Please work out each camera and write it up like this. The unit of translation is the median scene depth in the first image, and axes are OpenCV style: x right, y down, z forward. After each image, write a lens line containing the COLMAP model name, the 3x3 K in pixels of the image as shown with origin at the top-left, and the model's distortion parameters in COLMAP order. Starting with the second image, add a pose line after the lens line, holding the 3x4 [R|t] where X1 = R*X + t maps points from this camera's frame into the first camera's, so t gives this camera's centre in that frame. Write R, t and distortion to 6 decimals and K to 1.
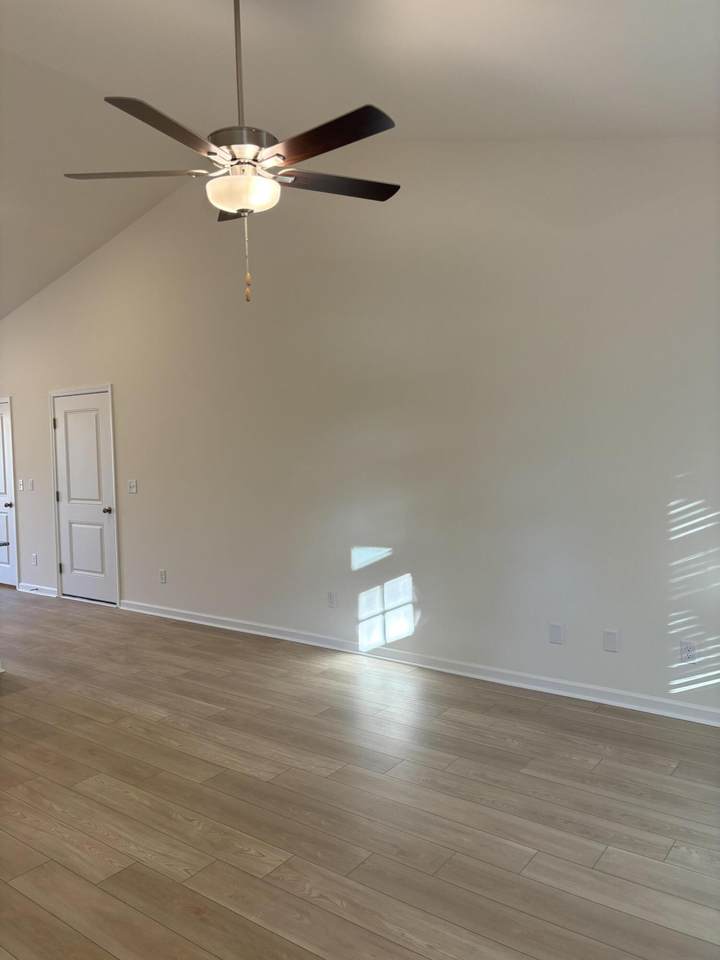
lens RADIAL K [[726.4, 0, 357.8], [0, 726.4, 489.5], [0, 0, 1]] dist [0.009233, 0.000361]
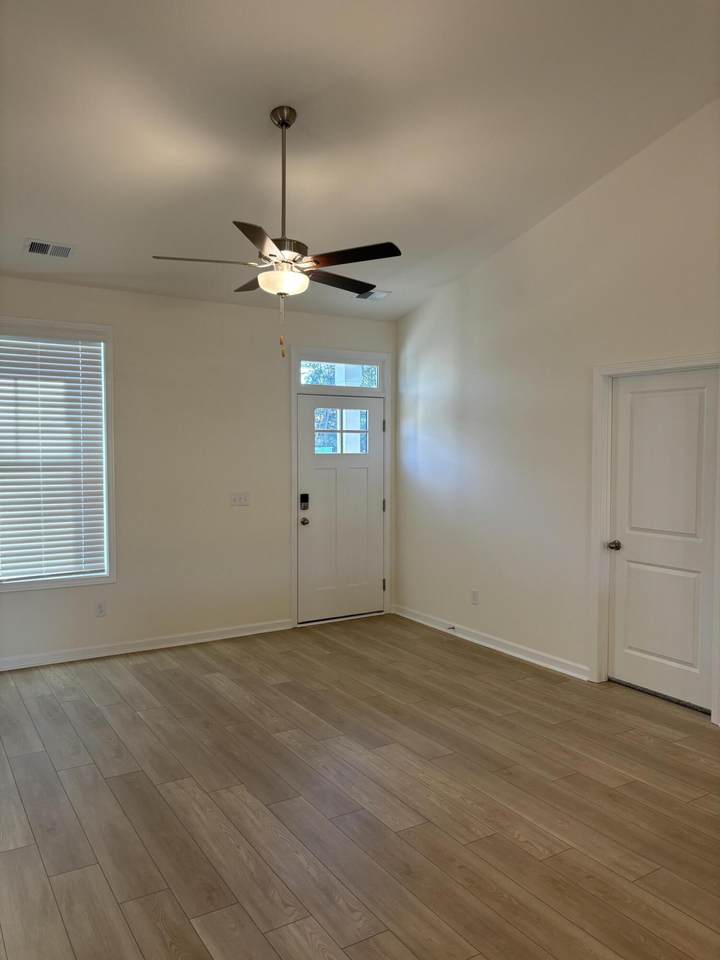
lens RADIAL K [[726.4, 0, 357.8], [0, 726.4, 489.5], [0, 0, 1]] dist [0.009233, 0.000361]
pose [[-0.927965, -0.002007, 0.372661, -0.766412], [0.041764, 0.993126, 0.109346, -0.138357], [-0.370319, 0.117033, -0.921503, 2.139260]]
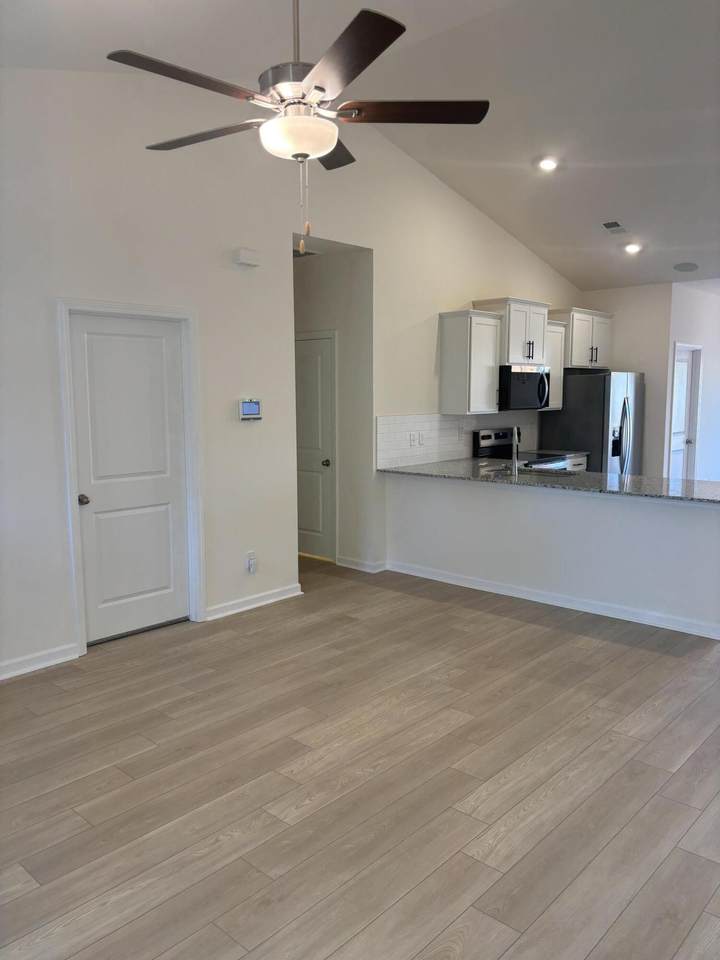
lens RADIAL K [[726.4, 0, 357.8], [0, 726.4, 489.5], [0, 0, 1]] dist [0.009233, 0.000361]
pose [[-0.109901, 0.152978, -0.982100, 0.761855], [-0.057464, 0.985454, 0.159931, -0.101488], [0.992280, 0.074012, -0.099511, 1.103005]]
